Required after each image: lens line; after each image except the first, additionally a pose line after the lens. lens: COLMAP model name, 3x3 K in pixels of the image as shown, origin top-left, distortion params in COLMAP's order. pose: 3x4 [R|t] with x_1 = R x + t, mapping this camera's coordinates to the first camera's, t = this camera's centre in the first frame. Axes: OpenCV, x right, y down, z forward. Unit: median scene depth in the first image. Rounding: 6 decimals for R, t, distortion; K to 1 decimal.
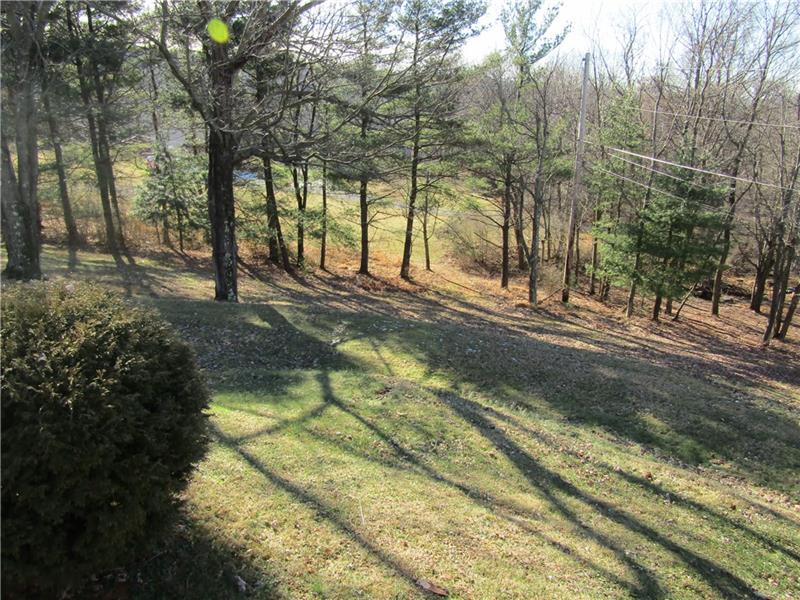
lens RADIAL K [[572.5, 0, 404.4], [0, 572.5, 300.0], [0, 0, 1]] dist [-0.010004, 0.014523]
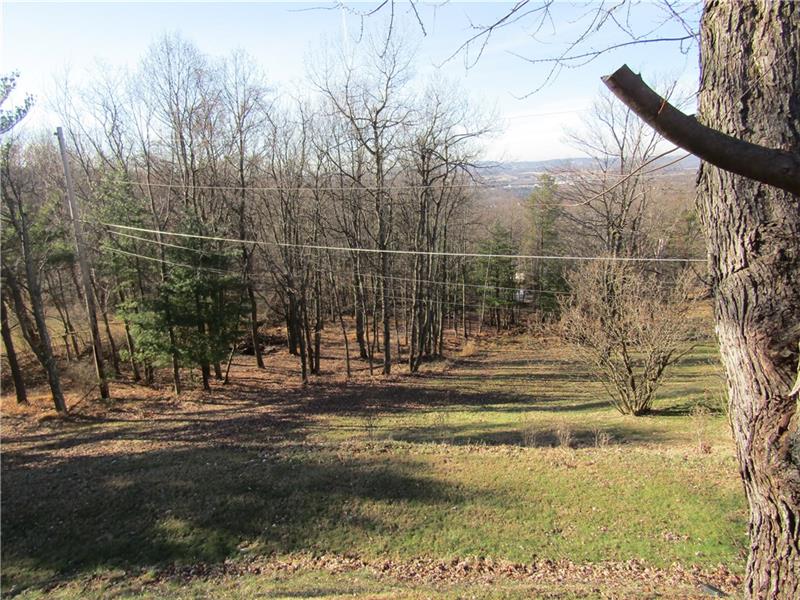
lens RADIAL K [[572.5, 0, 395.9], [0, 572.5, 298.5], [0, 0, 1]] dist [-0.010004, 0.014523]
pose [[0.725406, -0.179322, 0.664552, 0.052527], [0.265111, 0.963772, -0.029324, 0.000345], [-0.635218, 0.197452, 0.746666, 0.029006]]
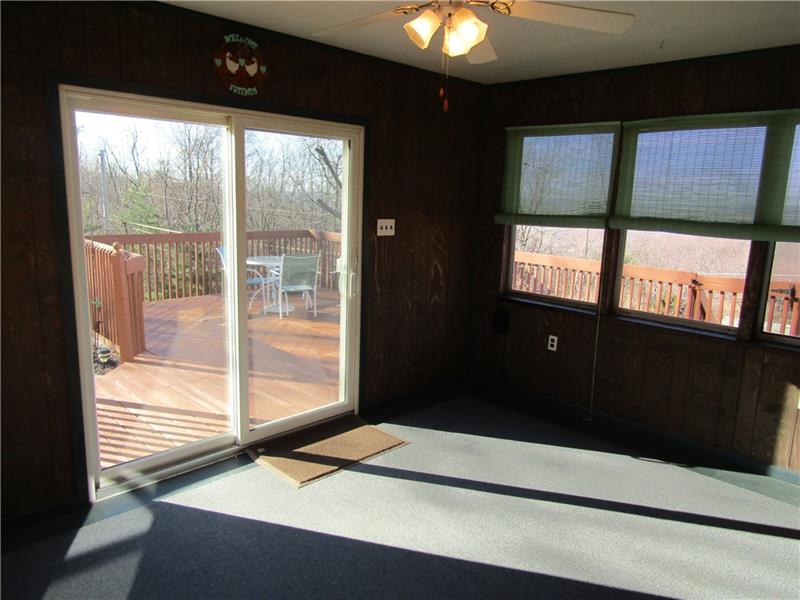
lens RADIAL K [[572.5, 0, 398.7], [0, 572.5, 300.9], [0, 0, 1]] dist [-0.010004, 0.014523]
pose [[0.703890, -0.099471, 0.703309, -0.126436], [0.194163, 0.979380, -0.055808, 0.079417], [-0.683256, 0.175839, 0.708690, -0.250480]]
